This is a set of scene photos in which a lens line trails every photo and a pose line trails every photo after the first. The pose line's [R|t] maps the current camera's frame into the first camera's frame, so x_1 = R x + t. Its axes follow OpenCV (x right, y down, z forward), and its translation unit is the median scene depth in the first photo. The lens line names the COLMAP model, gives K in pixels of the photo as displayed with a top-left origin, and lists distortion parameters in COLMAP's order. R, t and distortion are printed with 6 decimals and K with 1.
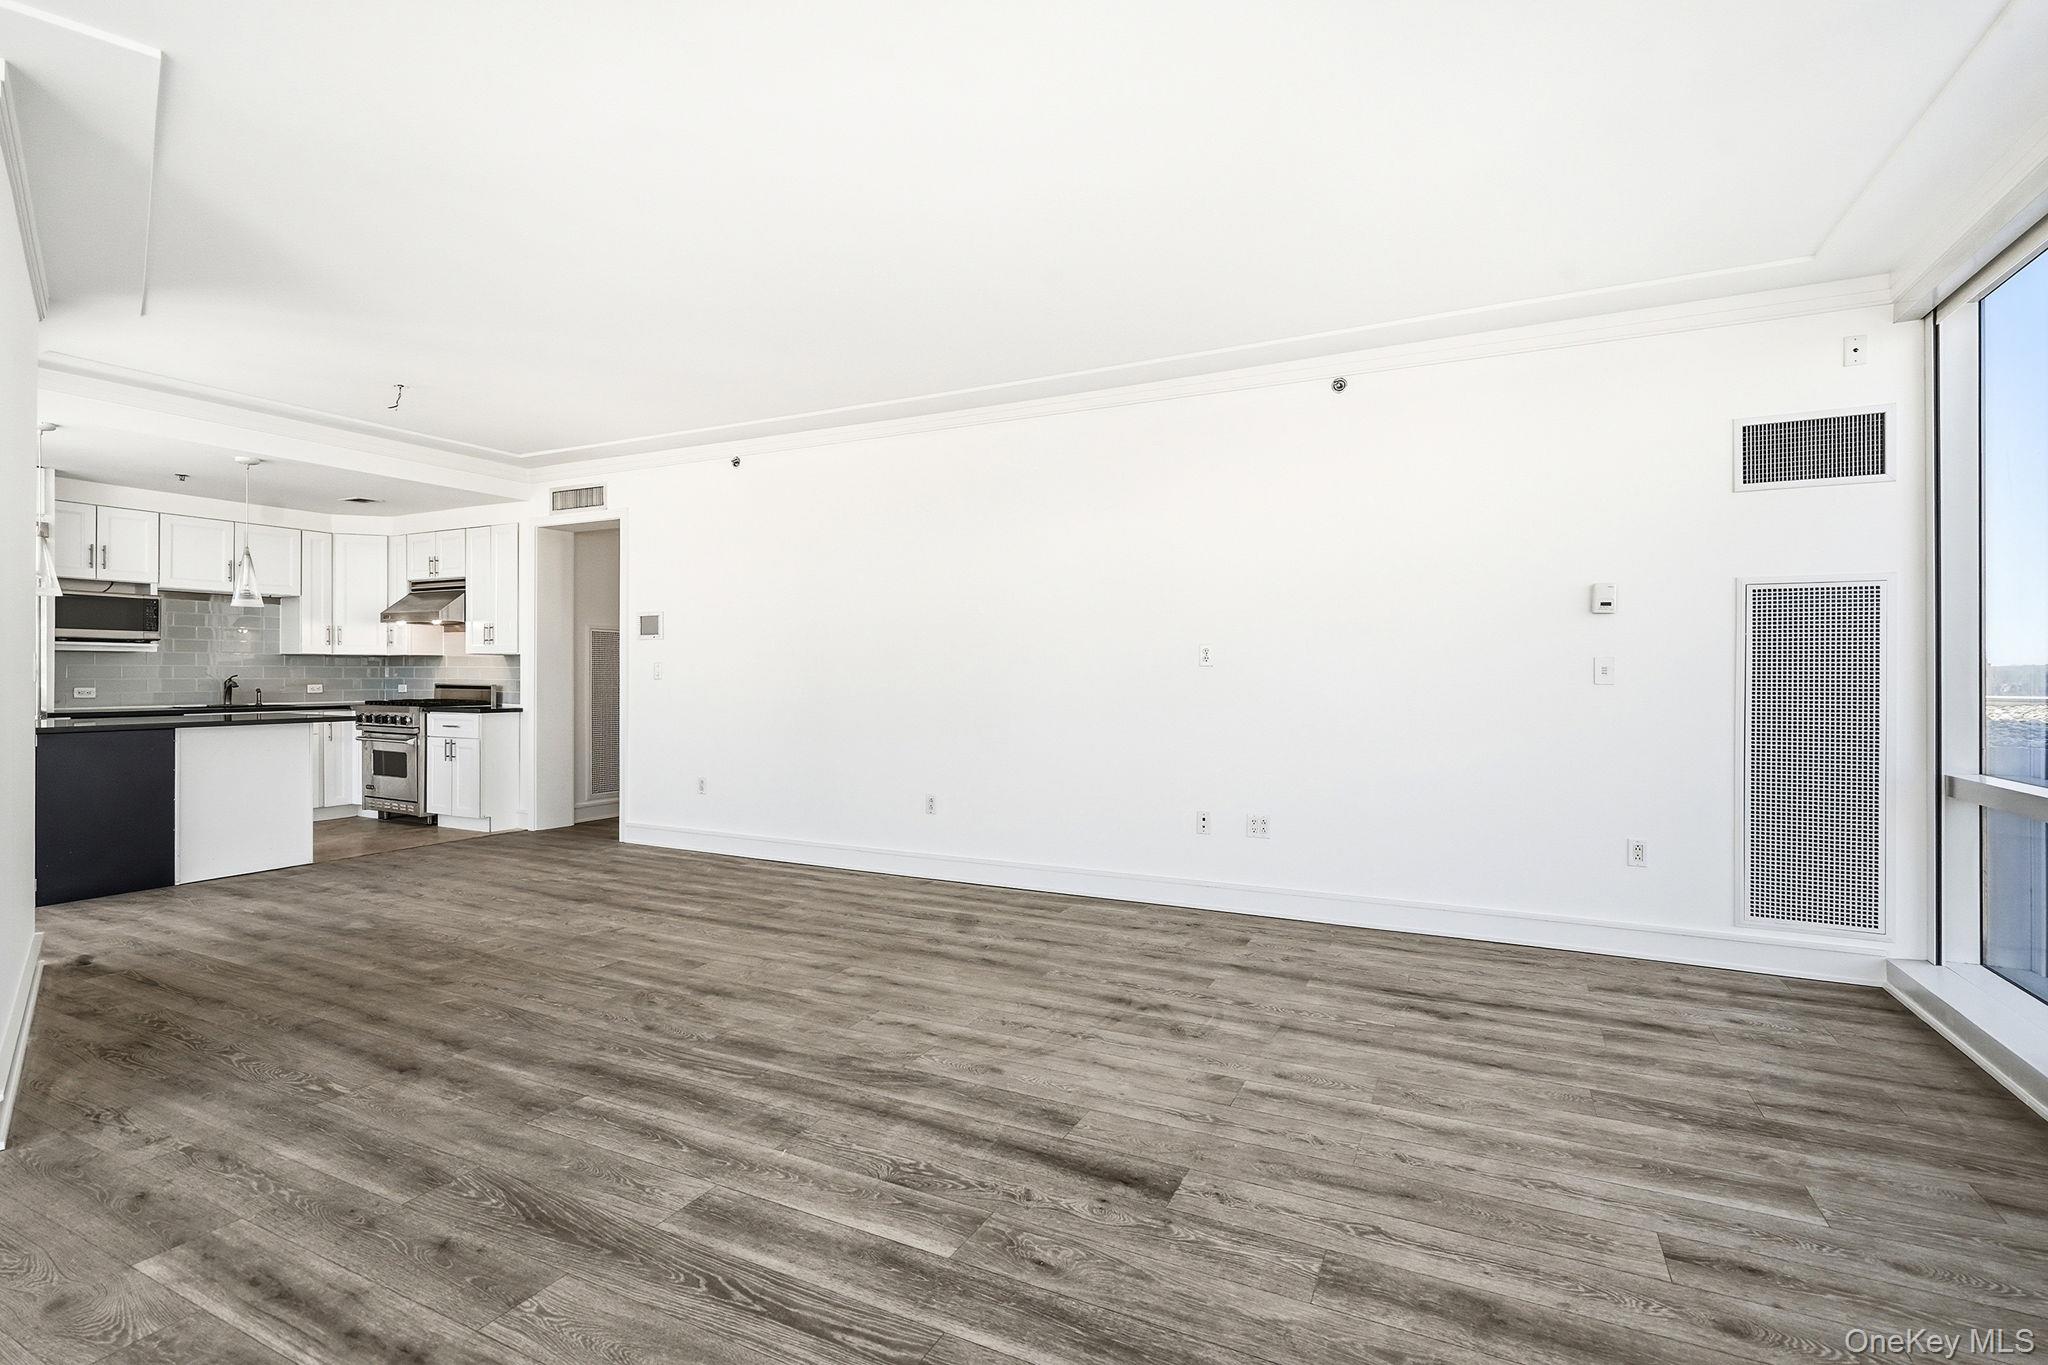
lens RADIAL K [[943.1, 0, 1007.7], [0, 943.1, 679.3], [0, 0, 1]] dist [-0.002657, 0.001641]
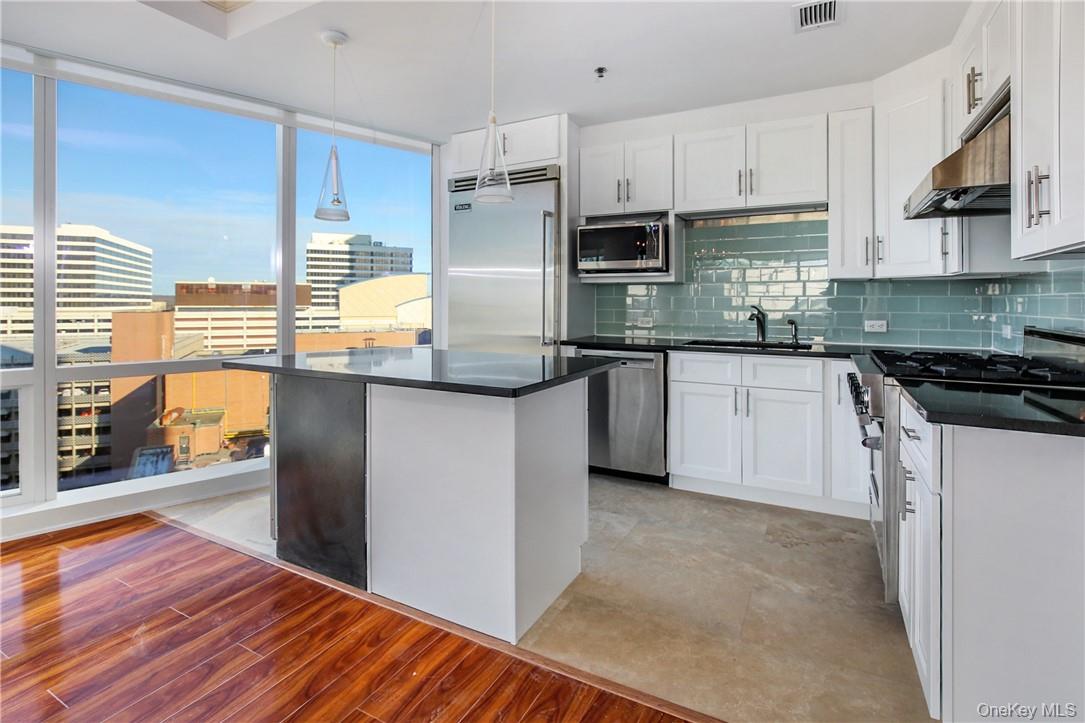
lens RADIAL K [[518.4, 0, 542.7], [0, 518.4, 304.4], [0, 0, 1]] dist [-0.020659, 0.005338]
pose [[-0.015835, -0.001061, -0.999874, -0.732912], [-0.009072, 0.999958, -0.000917, -0.009826], [0.999833, 0.009057, -0.015844, 1.674313]]
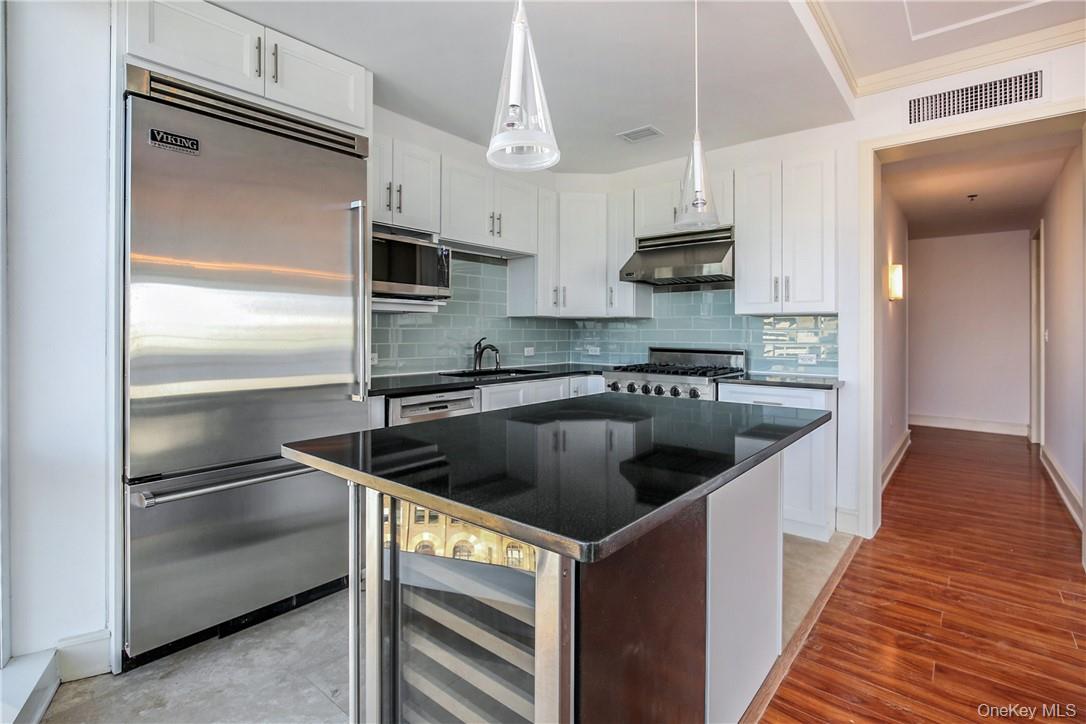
lens RADIAL K [[518.9, 0, 538.7], [0, 518.9, 330.9], [0, 0, 1]] dist [-0.020659, 0.005338]
pose [[0.973529, -0.004067, -0.228528, -1.344814], [0.001526, 0.999935, -0.011293, -0.013540], [0.228559, 0.010646, 0.973472, 1.064512]]
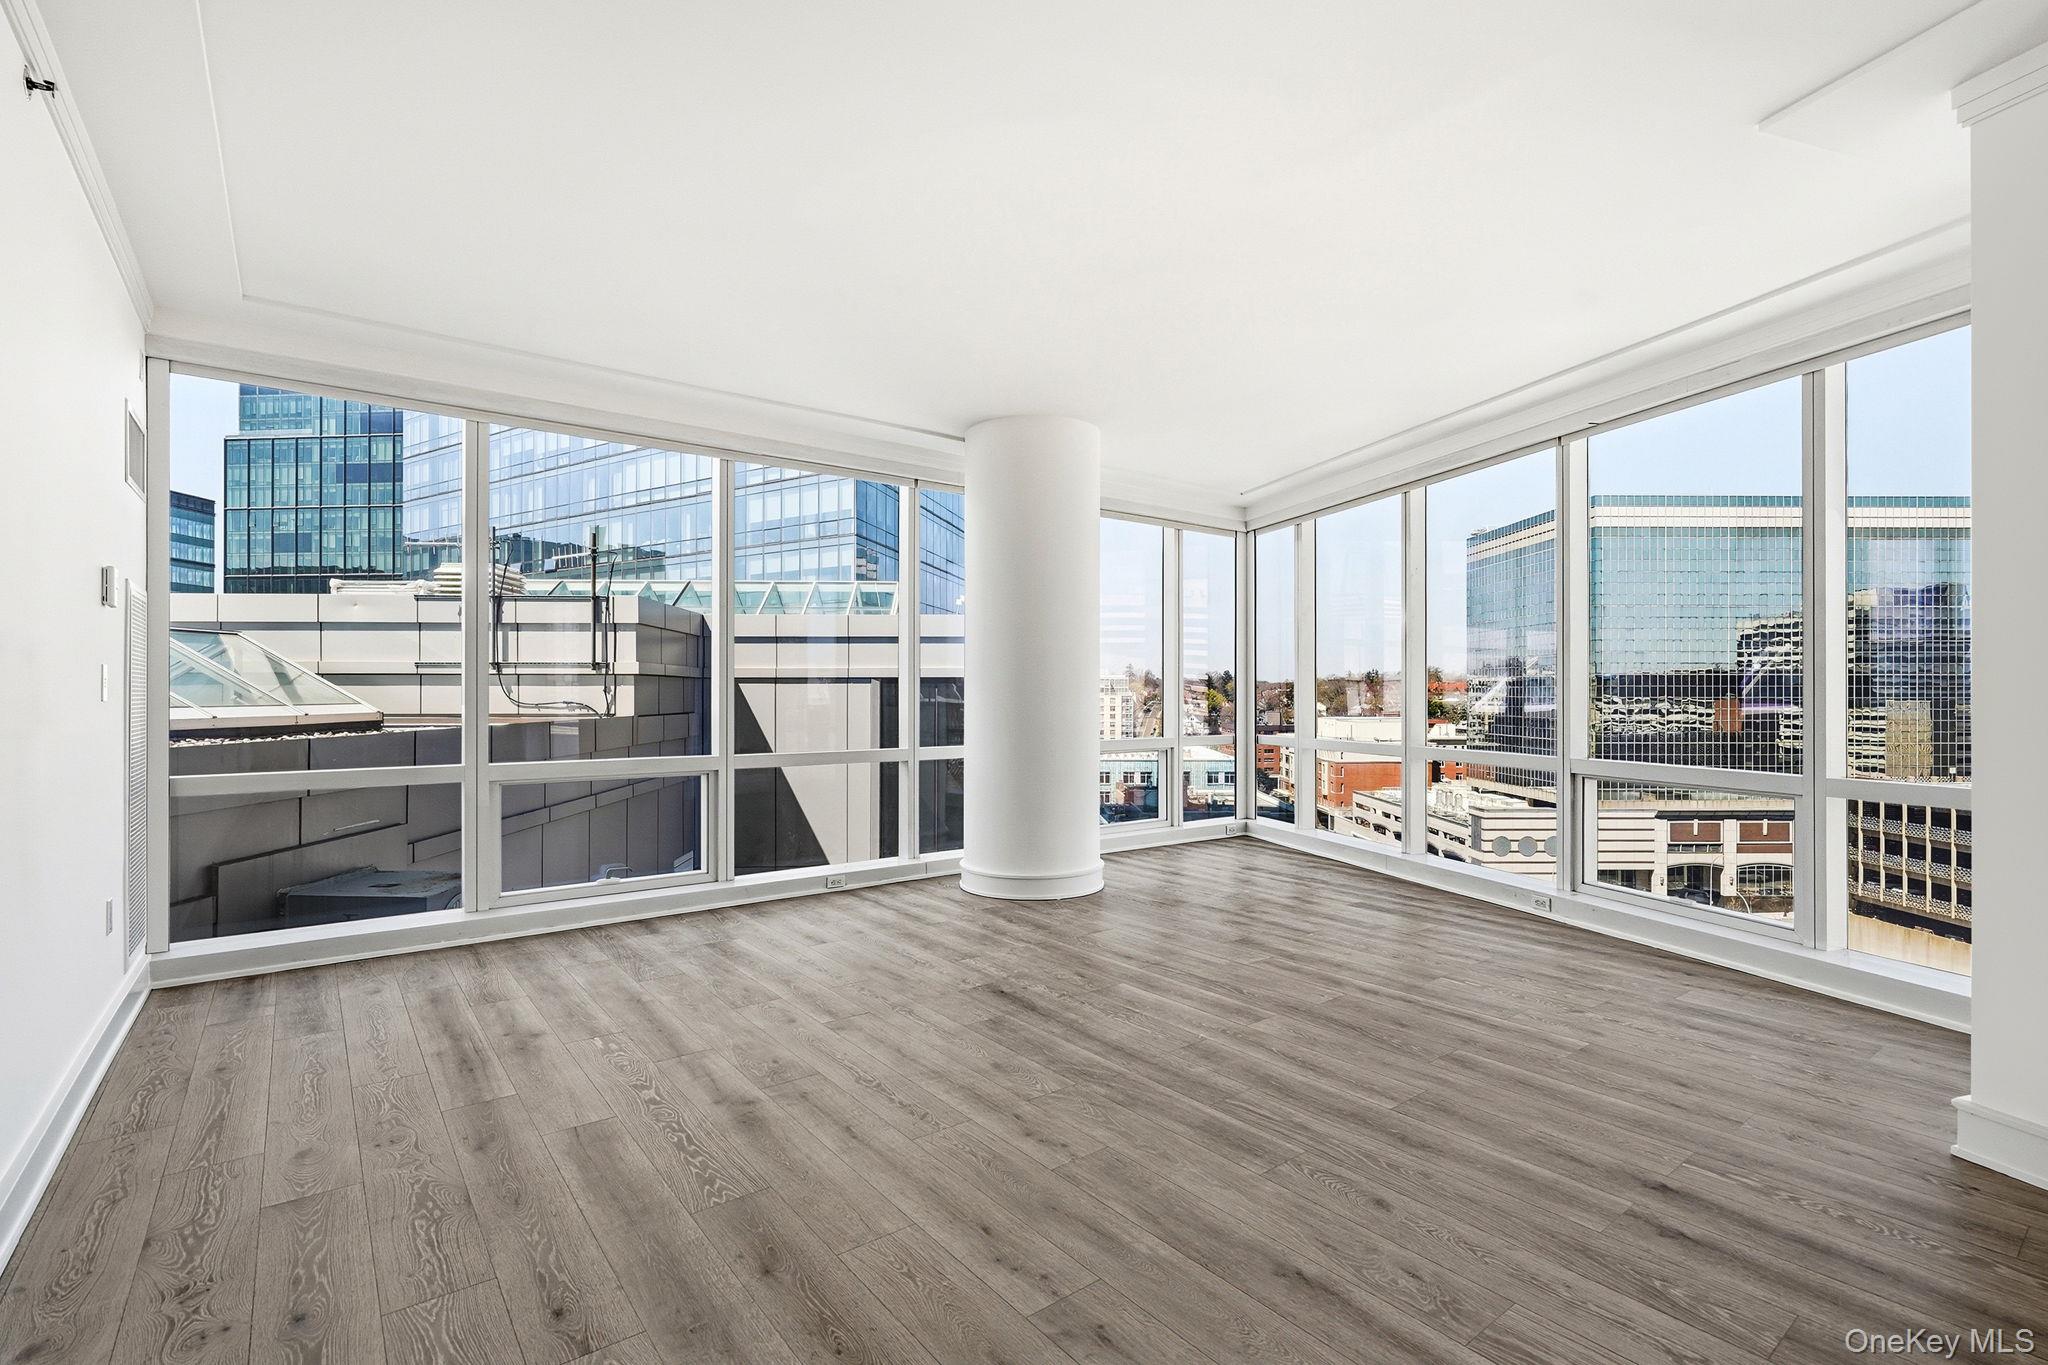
lens RADIAL K [[943.1, 0, 1037.5], [0, 943.1, 701.4], [0, 0, 1]] dist [-0.002657, 0.001641]
pose [[-0.905252, -0.004385, 0.424852, -0.395678], [0.001576, 0.999905, 0.013680, -0.002317], [-0.424871, 0.013053, -0.905160, 1.534086]]
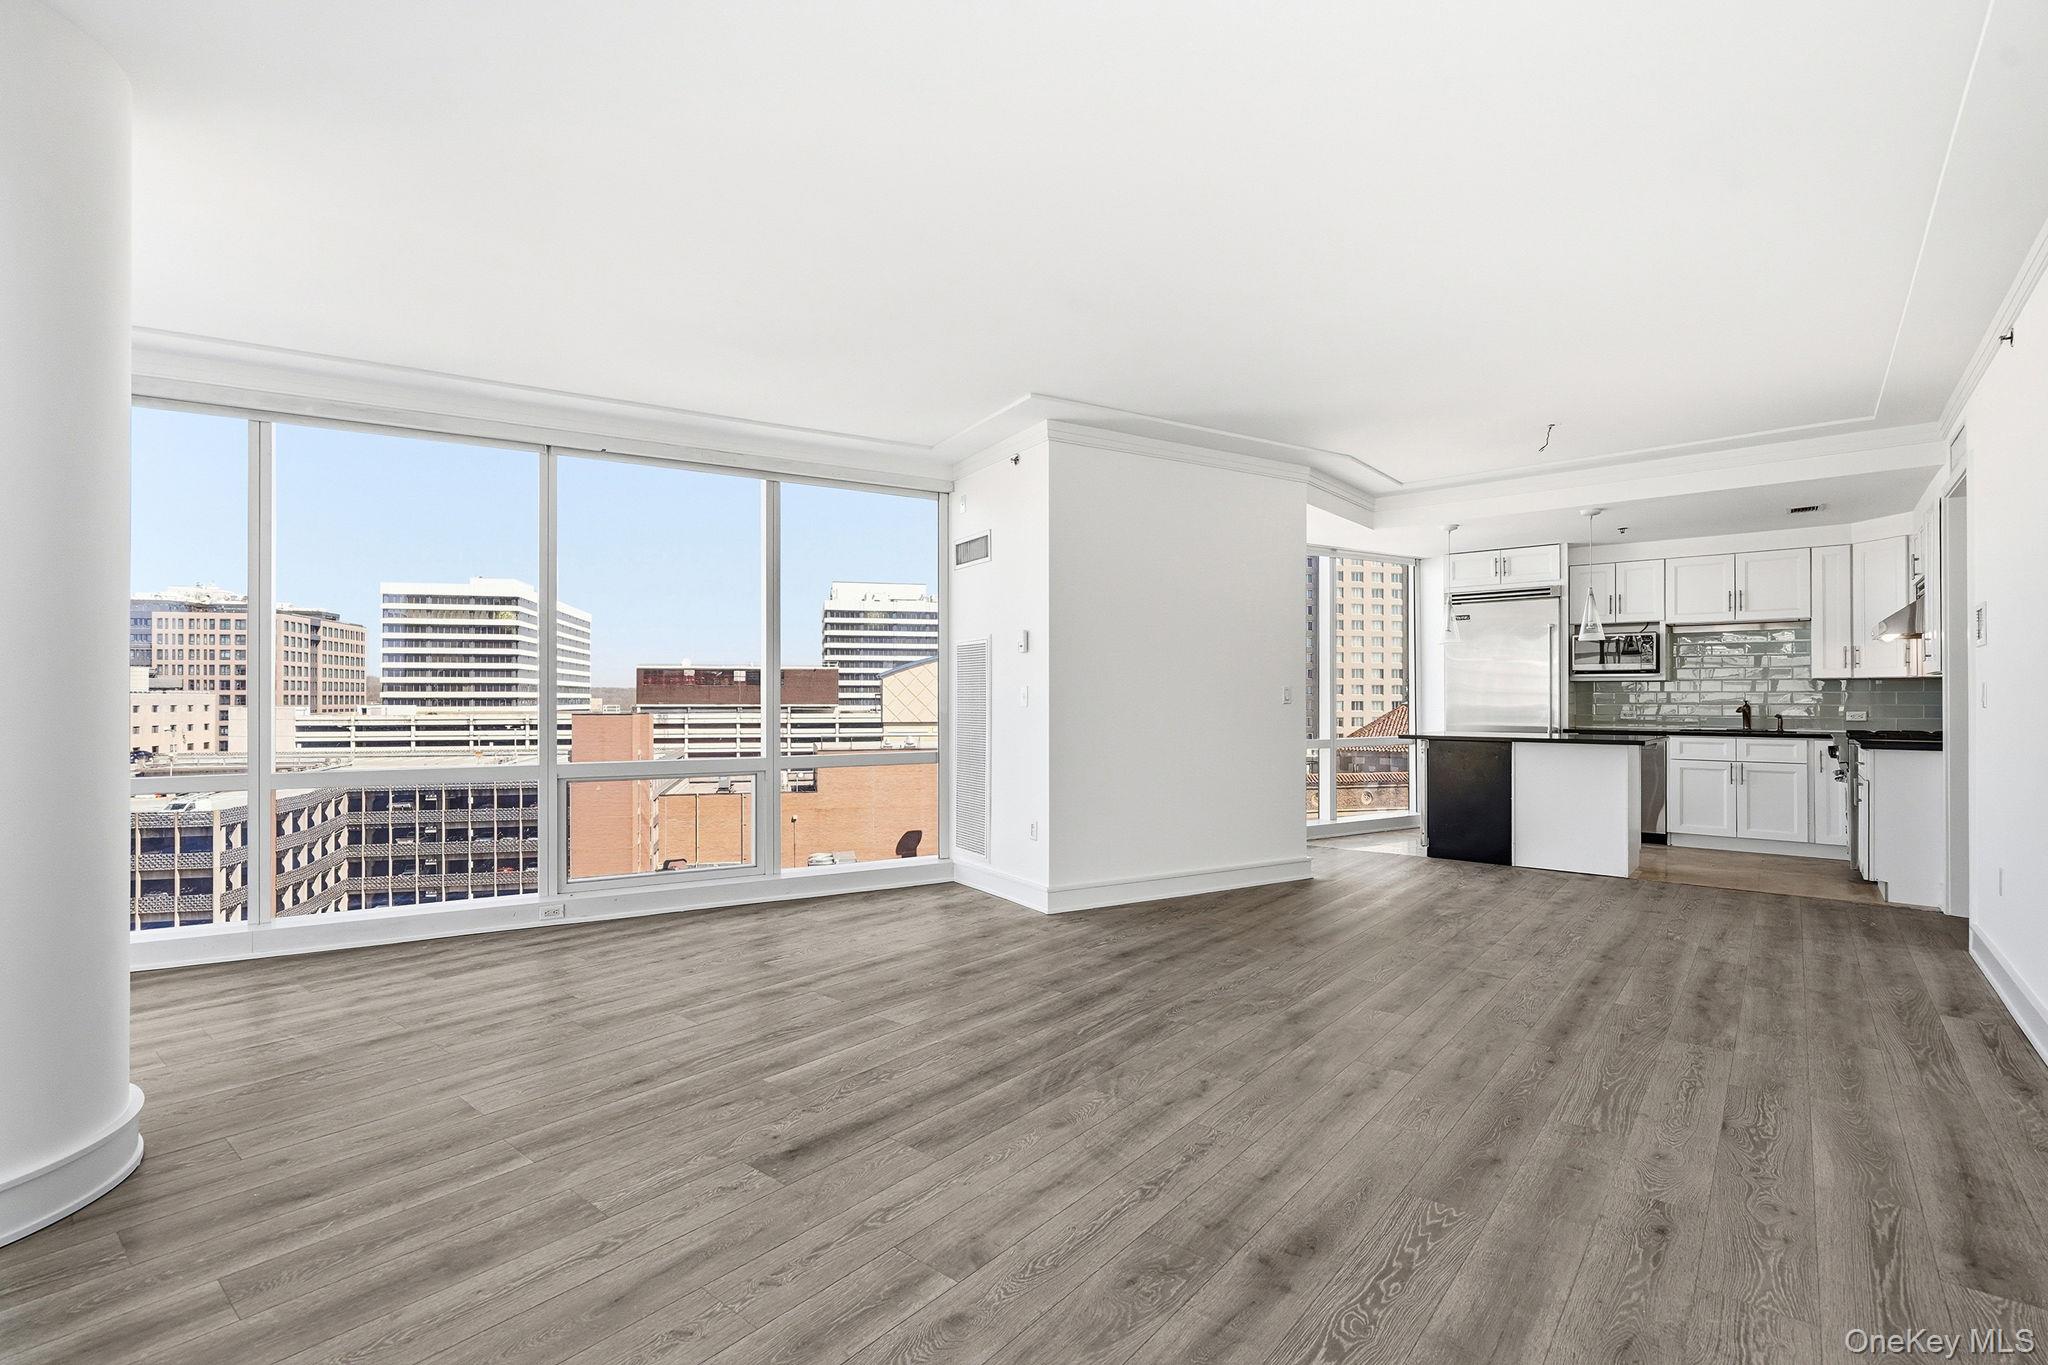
lens RADIAL K [[943.1, 0, 1020.9], [0, 943.1, 693.8], [0, 0, 1]] dist [-0.002657, 0.001641]
pose [[-0.214468, -0.008796, -0.976691, 0.712162], [-0.008139, 0.999941, -0.007218, 0.002630], [0.976697, 0.006401, -0.214527, 0.925019]]
